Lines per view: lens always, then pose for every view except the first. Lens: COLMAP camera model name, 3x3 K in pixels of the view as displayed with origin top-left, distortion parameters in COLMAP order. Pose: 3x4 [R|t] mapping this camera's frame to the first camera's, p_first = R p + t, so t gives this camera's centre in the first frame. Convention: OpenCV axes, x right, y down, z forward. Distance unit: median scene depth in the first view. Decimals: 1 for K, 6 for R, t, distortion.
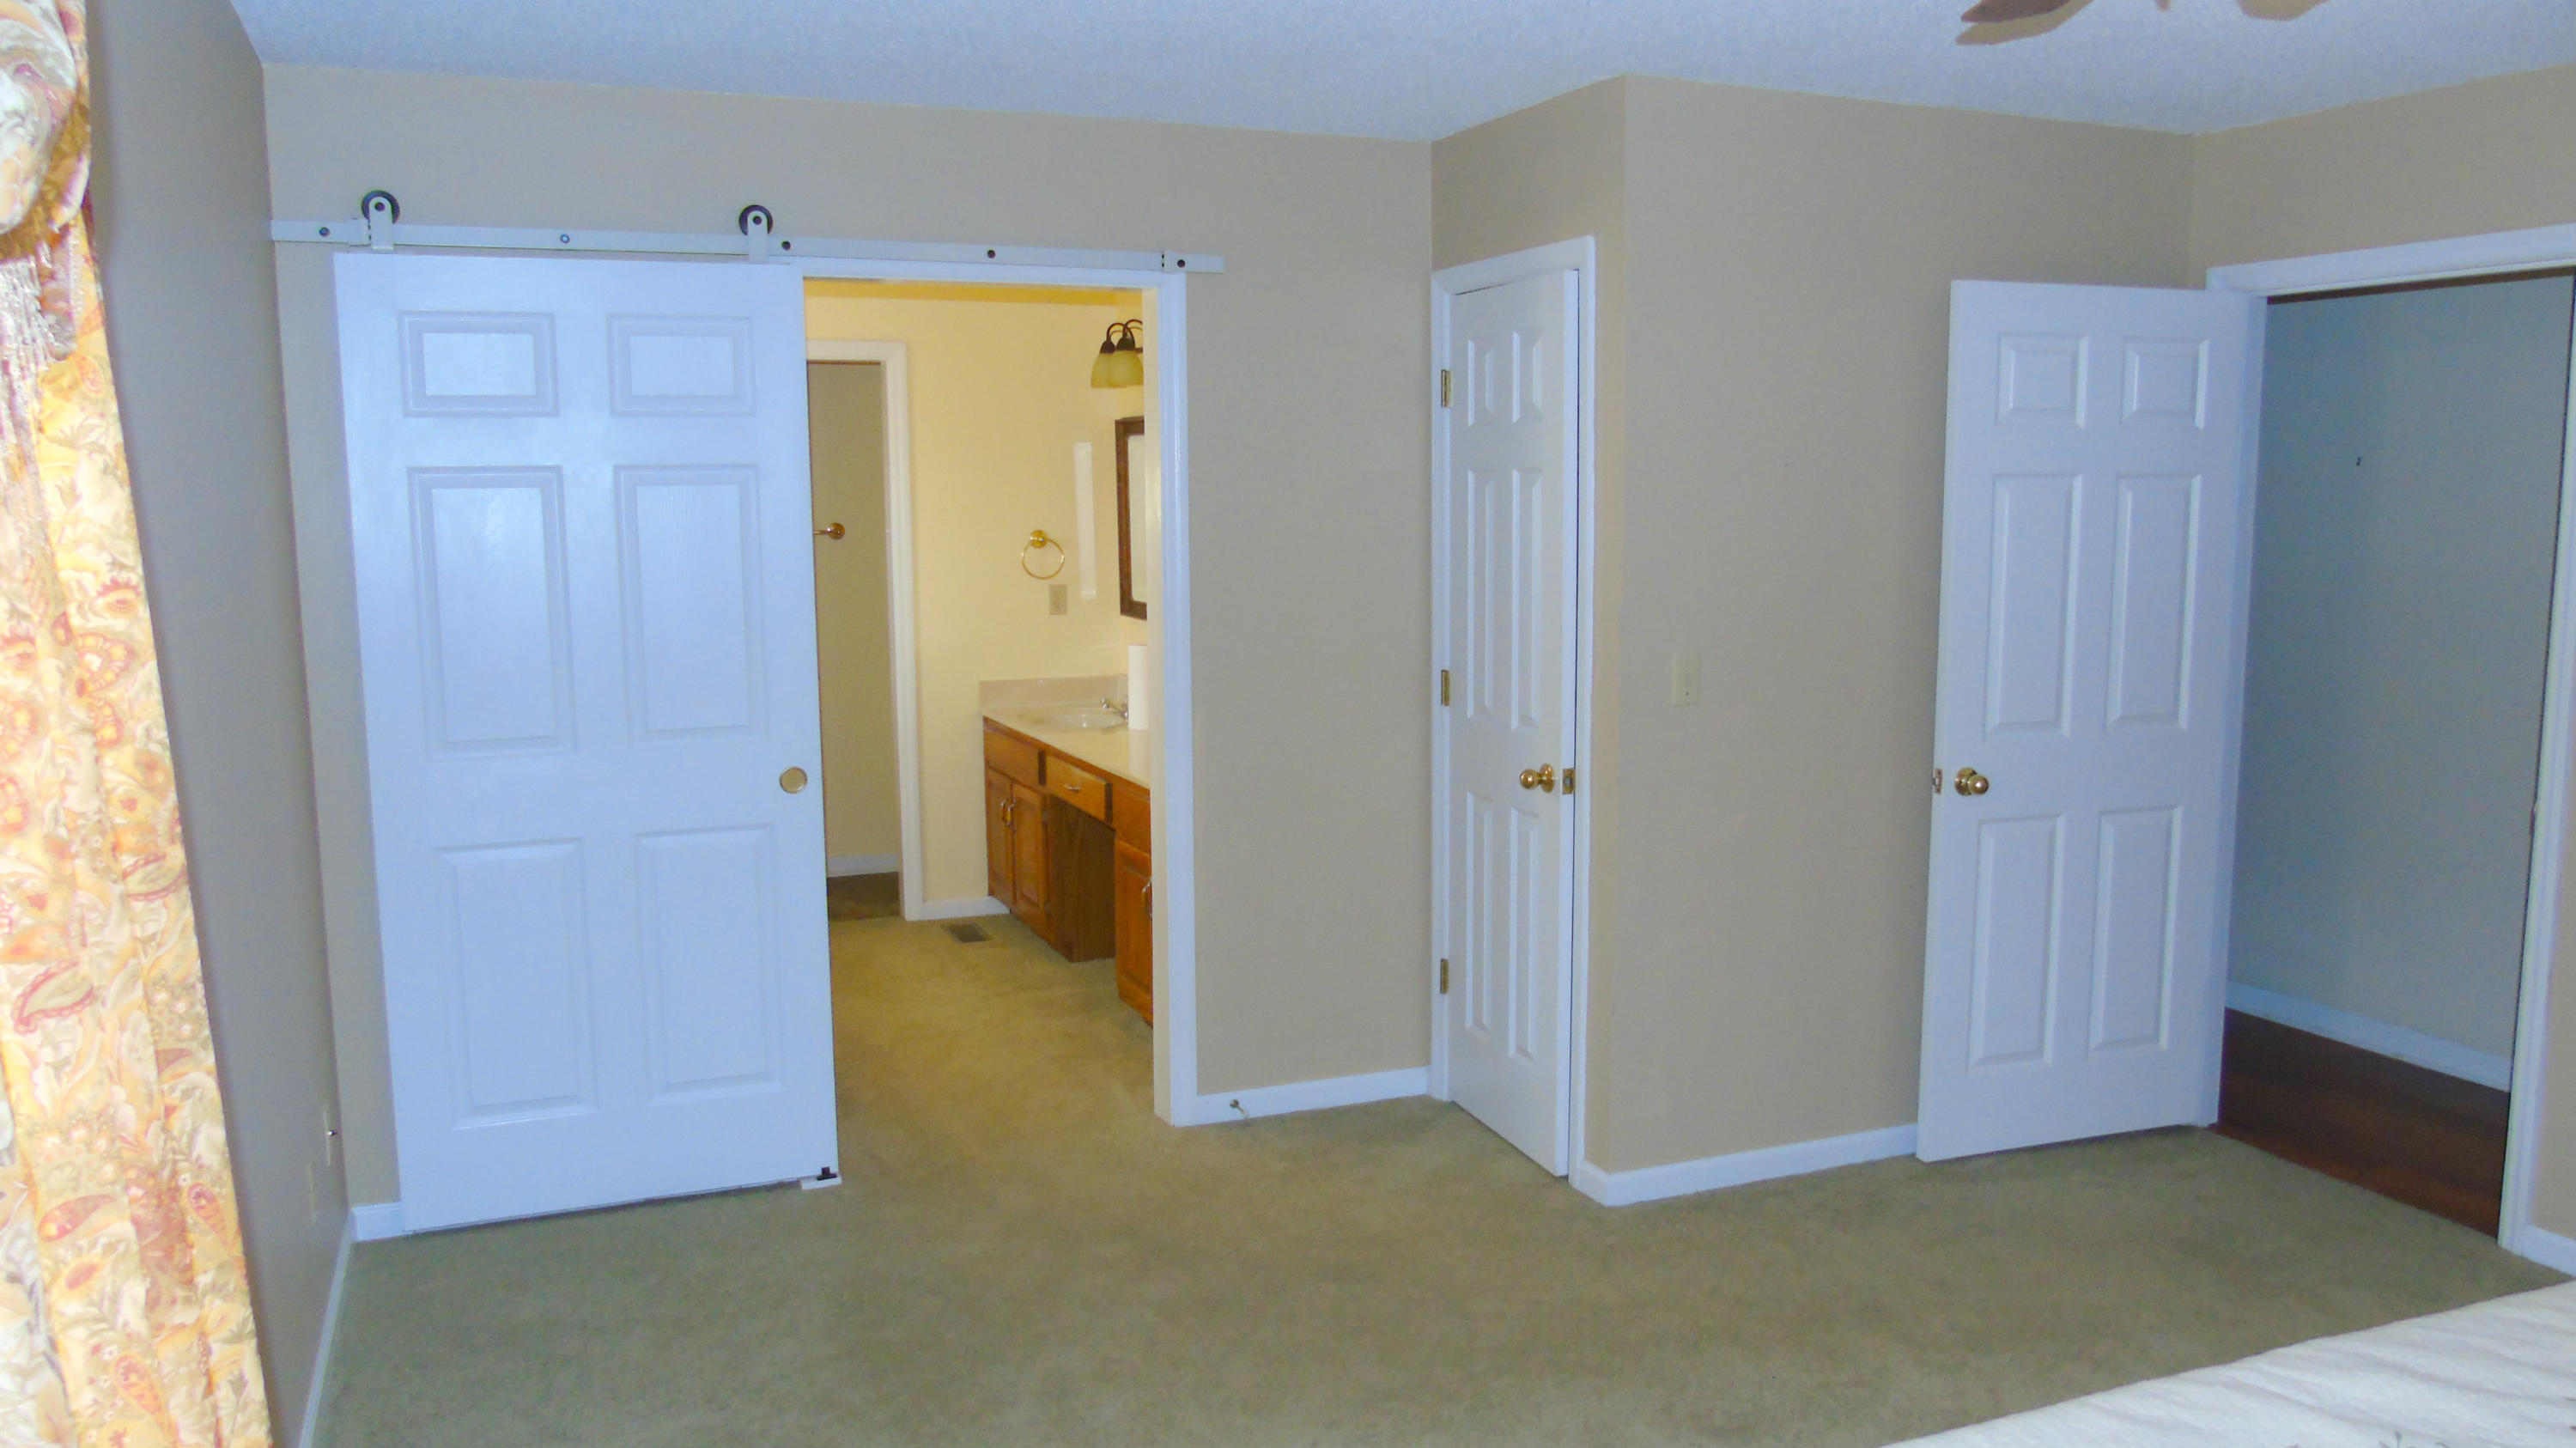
lens RADIAL K [[1888.9, 0, 1288.0], [0, 1888.9, 724.0], [0, 0, 1]] dist [-0.059761, 0.043695]
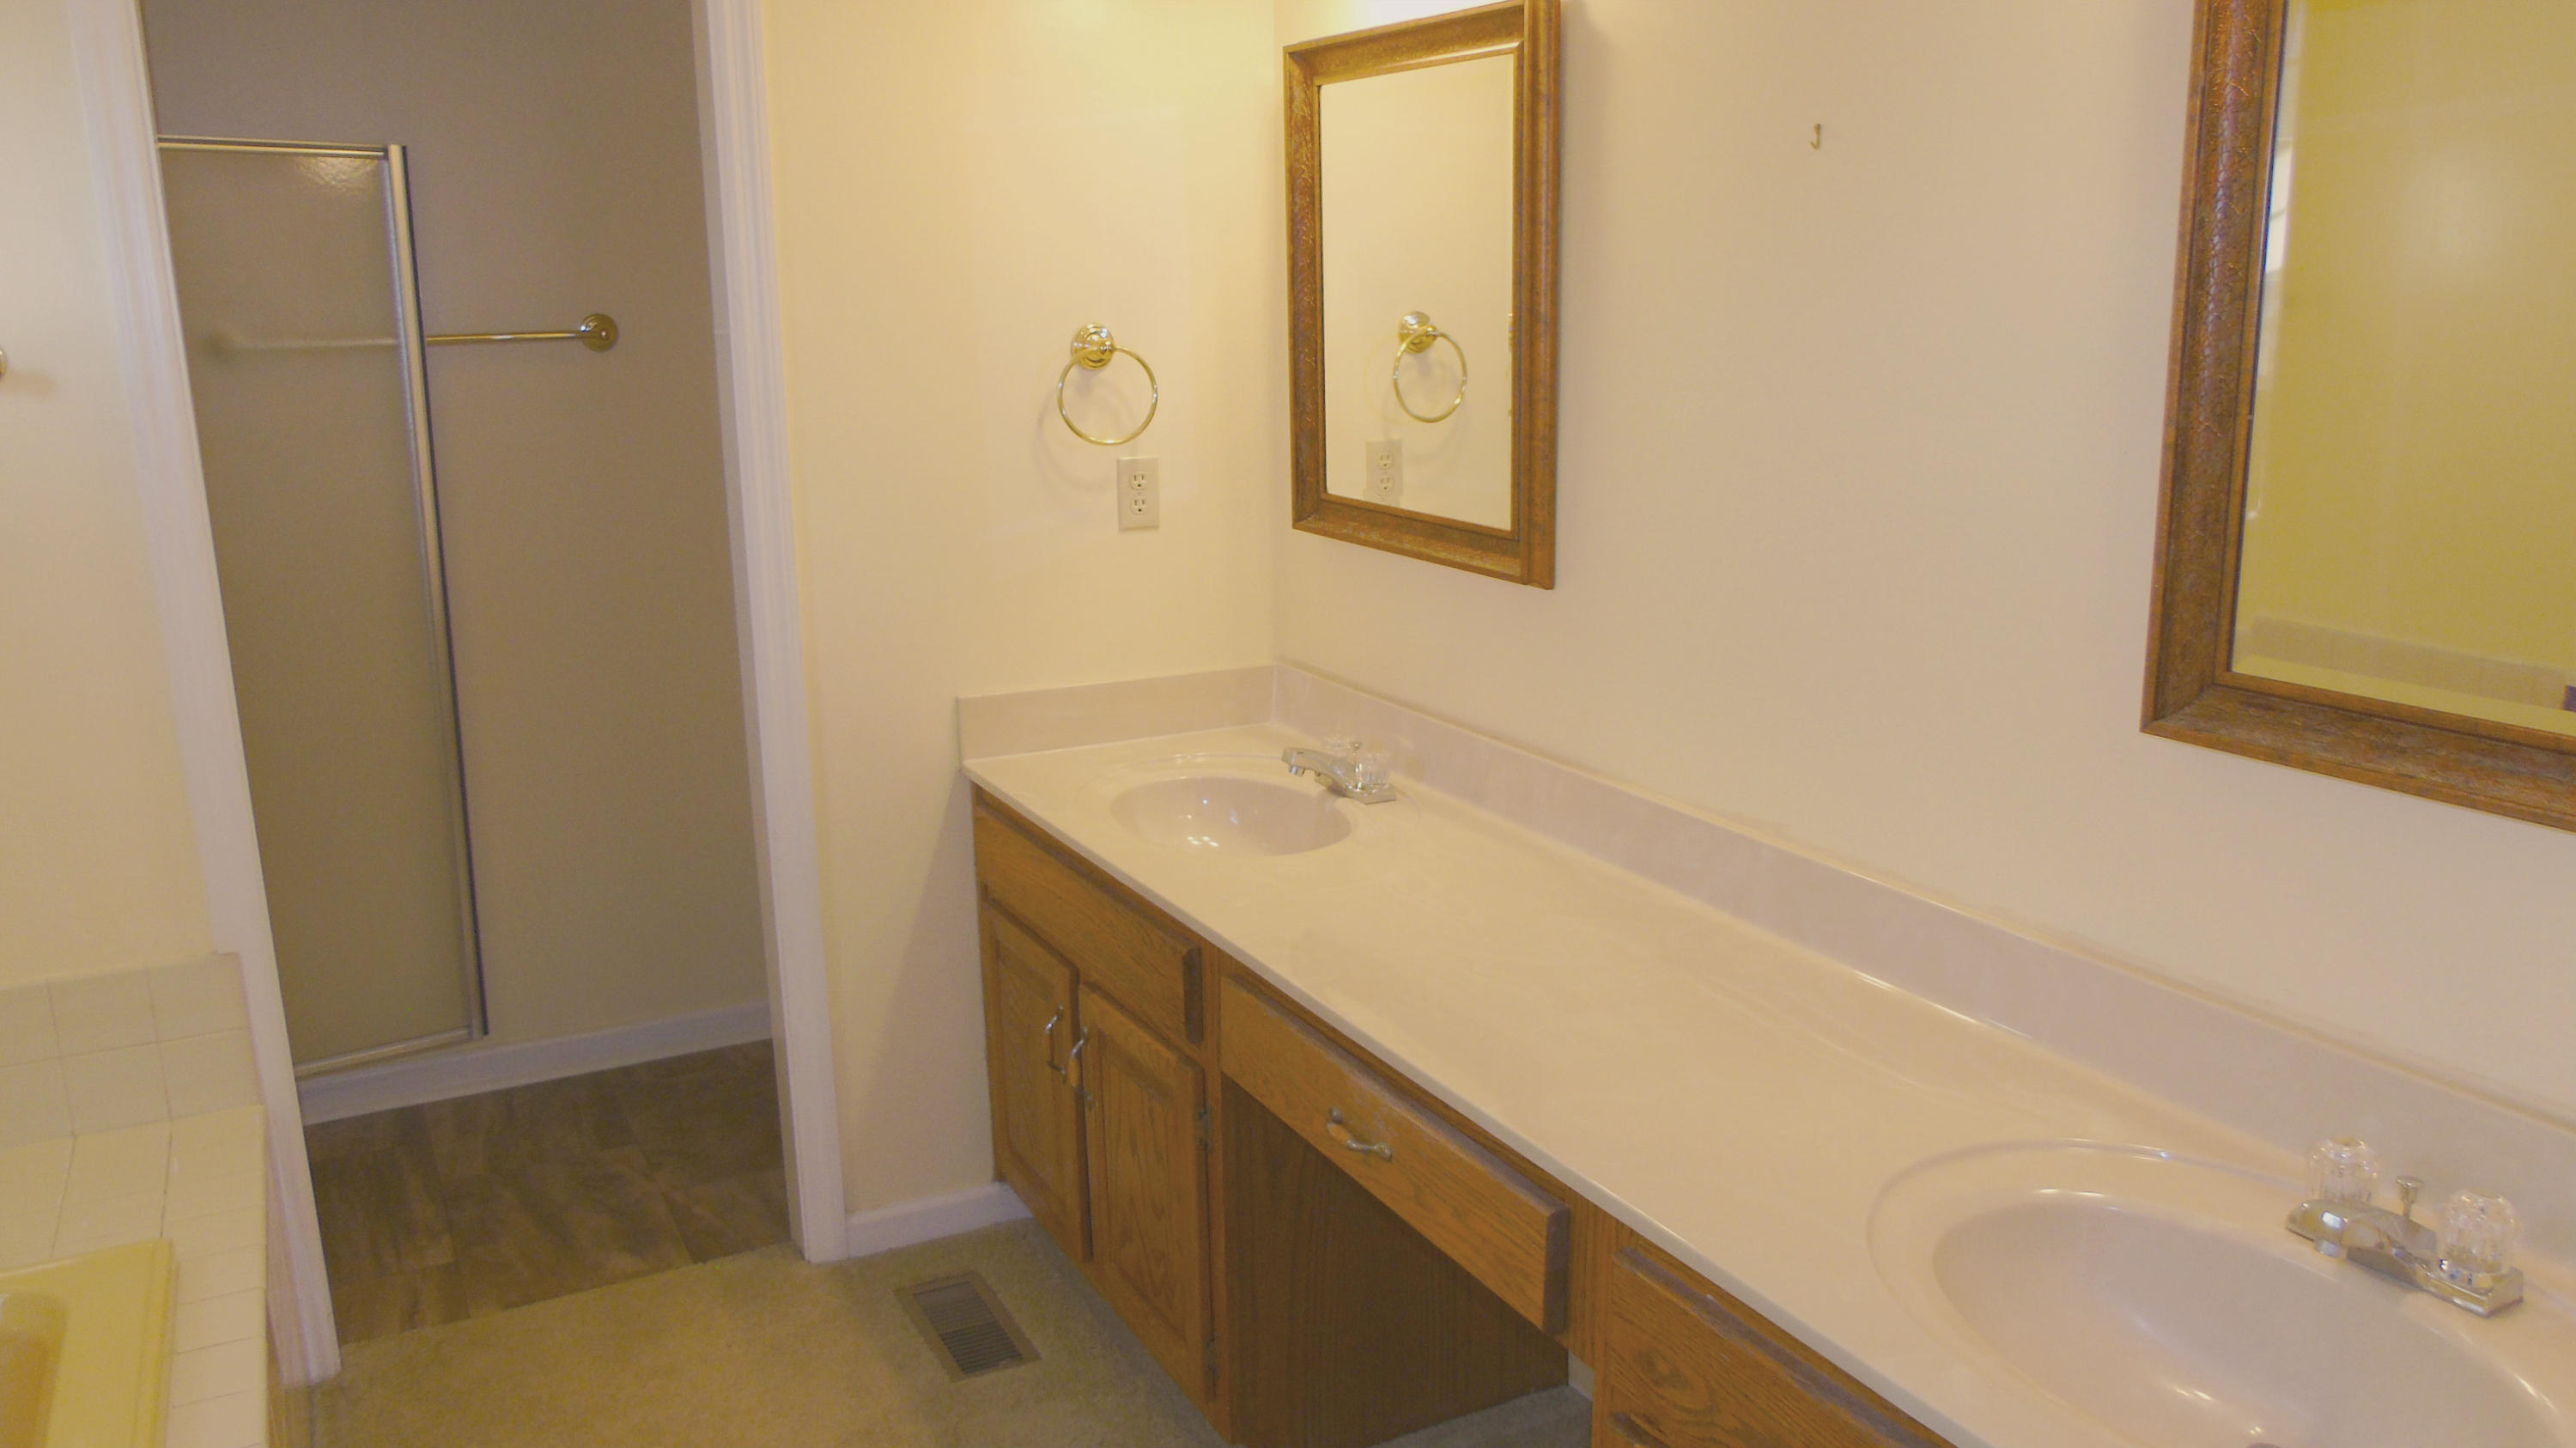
lens RADIAL K [[1953.1, 0, 1224.4], [0, 1953.1, 723.1], [0, 0, 1]] dist [0.002551, 0.064671]
pose [[0.998007, -0.021551, 0.059314, -0.132018], [0.015115, 0.994156, 0.106892, -0.063911], [-0.061271, -0.105782, 0.992500, 0.567551]]
